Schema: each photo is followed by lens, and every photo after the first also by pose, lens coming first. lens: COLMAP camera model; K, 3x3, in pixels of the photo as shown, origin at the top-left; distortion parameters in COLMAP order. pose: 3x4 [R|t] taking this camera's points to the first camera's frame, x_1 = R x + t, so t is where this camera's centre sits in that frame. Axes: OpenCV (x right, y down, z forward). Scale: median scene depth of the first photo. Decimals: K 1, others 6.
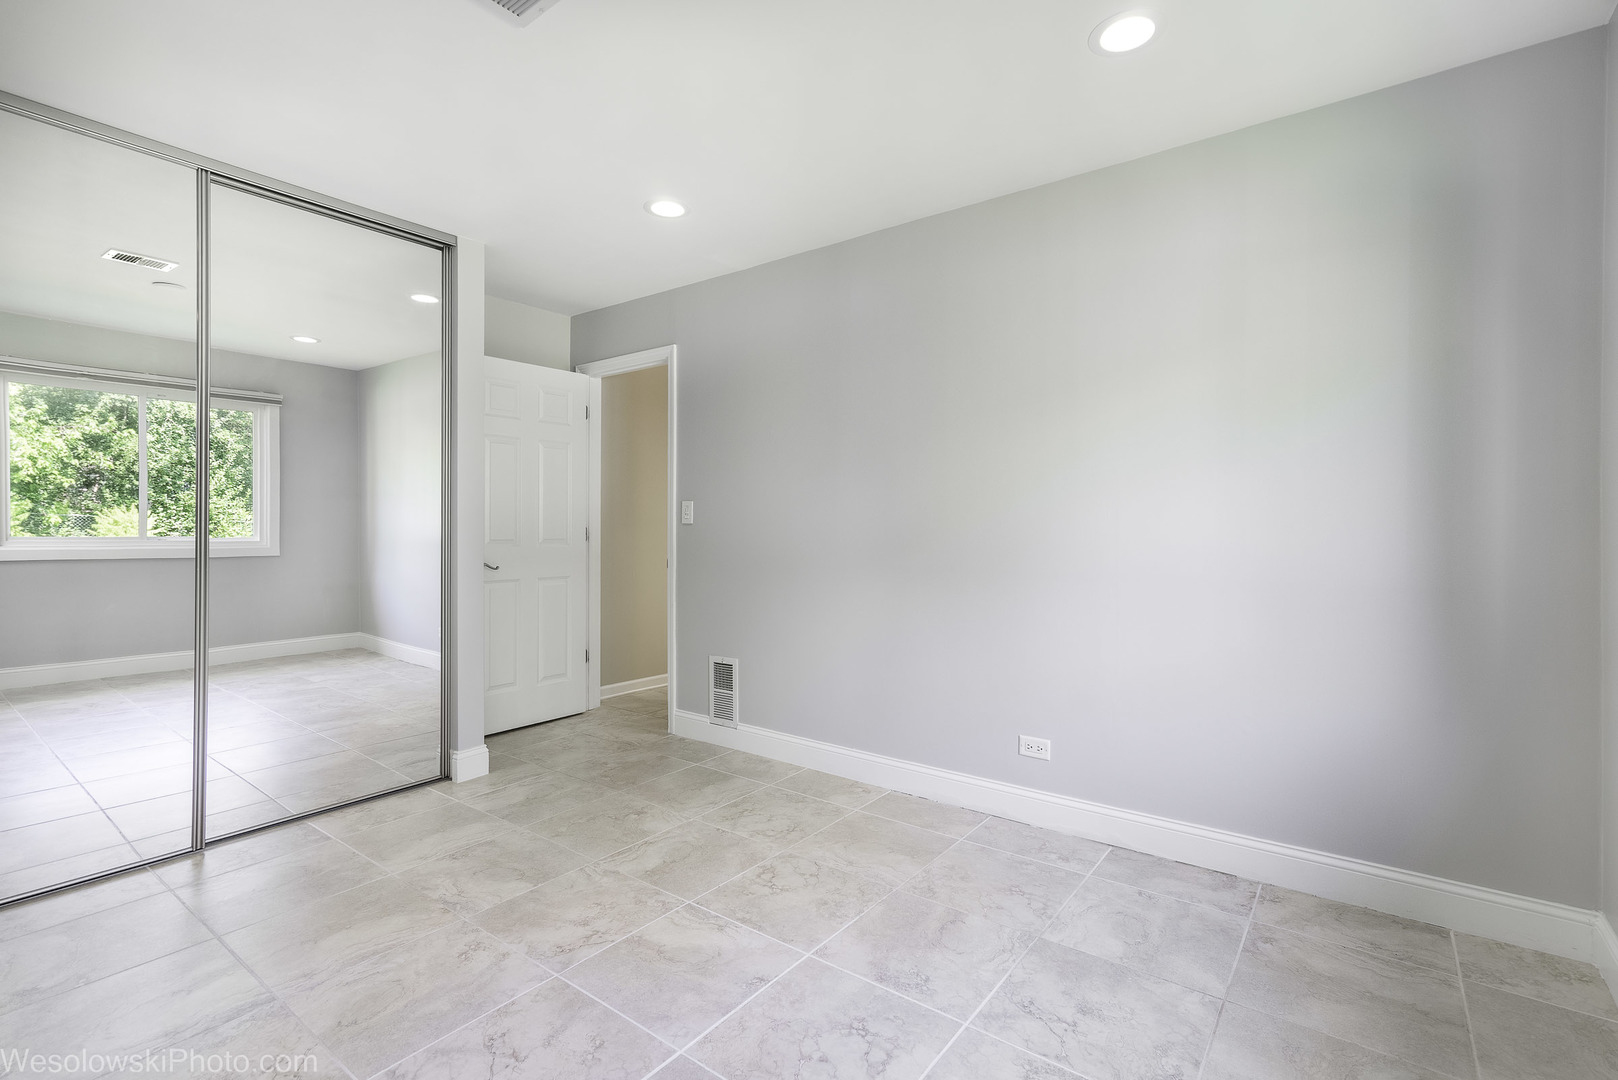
lens RADIAL K [[732.4, 0, 807.3], [0, 732.4, 531.1], [0, 0, 1]] dist [-0.001357, 0.000543]
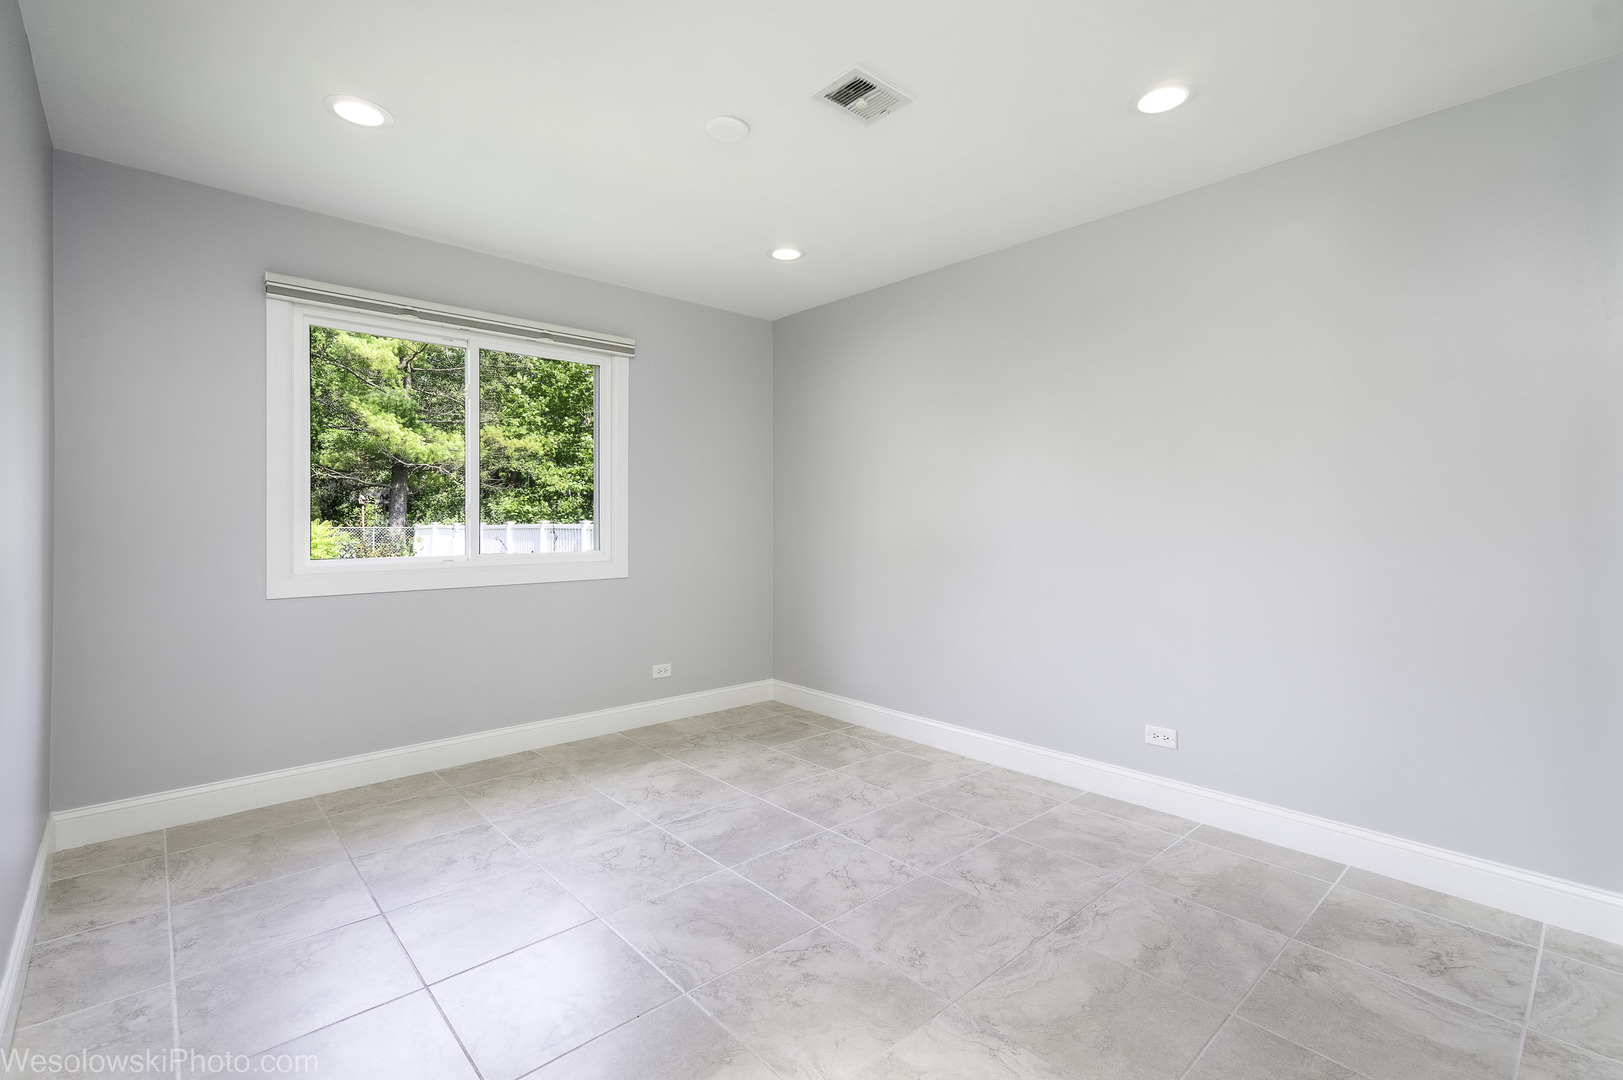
lens RADIAL K [[734.6, 0, 813.3], [0, 734.6, 529.3], [0, 0, 1]] dist [-0.001357, 0.000543]
pose [[-0.984058, -0.003903, 0.177807, -0.500877], [-0.000037, 0.999764, 0.021741, -0.022690], [-0.177850, 0.021388, -0.983825, 1.995990]]
